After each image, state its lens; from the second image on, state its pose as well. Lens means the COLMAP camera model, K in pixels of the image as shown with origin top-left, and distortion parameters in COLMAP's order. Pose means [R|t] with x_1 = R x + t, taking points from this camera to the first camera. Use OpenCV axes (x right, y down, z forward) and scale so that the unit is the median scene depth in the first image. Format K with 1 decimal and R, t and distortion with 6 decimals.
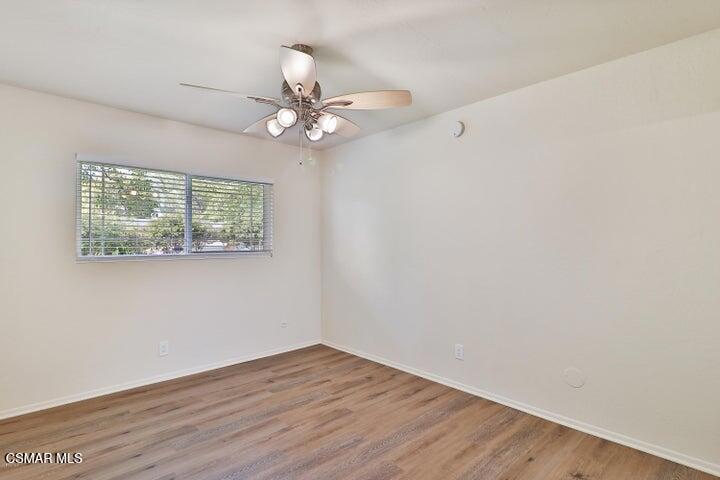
lens RADIAL K [[365.7, 0, 356.9], [0, 365.7, 240.8], [0, 0, 1]] dist [0.026028, -0.014346]
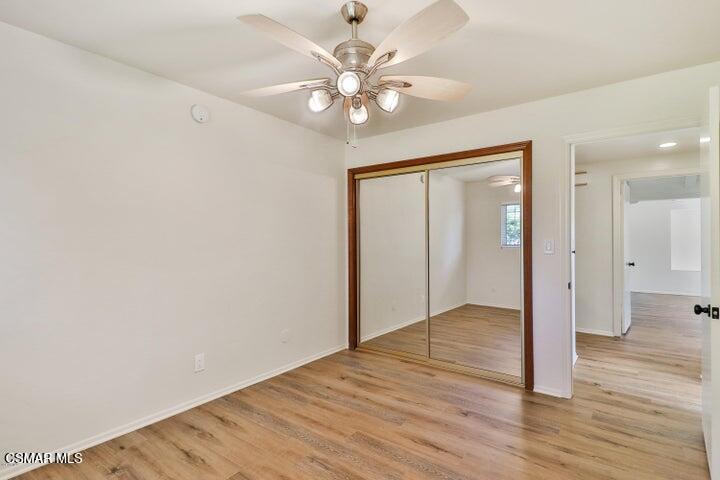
lens RADIAL K [[365.7, 0, 356.2], [0, 365.7, 240.1], [0, 0, 1]] dist [0.026028, -0.014346]
pose [[-0.159648, -0.002941, 0.987170, -0.803531], [0.009526, 0.999944, 0.004520, 0.005067], [-0.987128, 0.010126, -0.159611, 0.924153]]
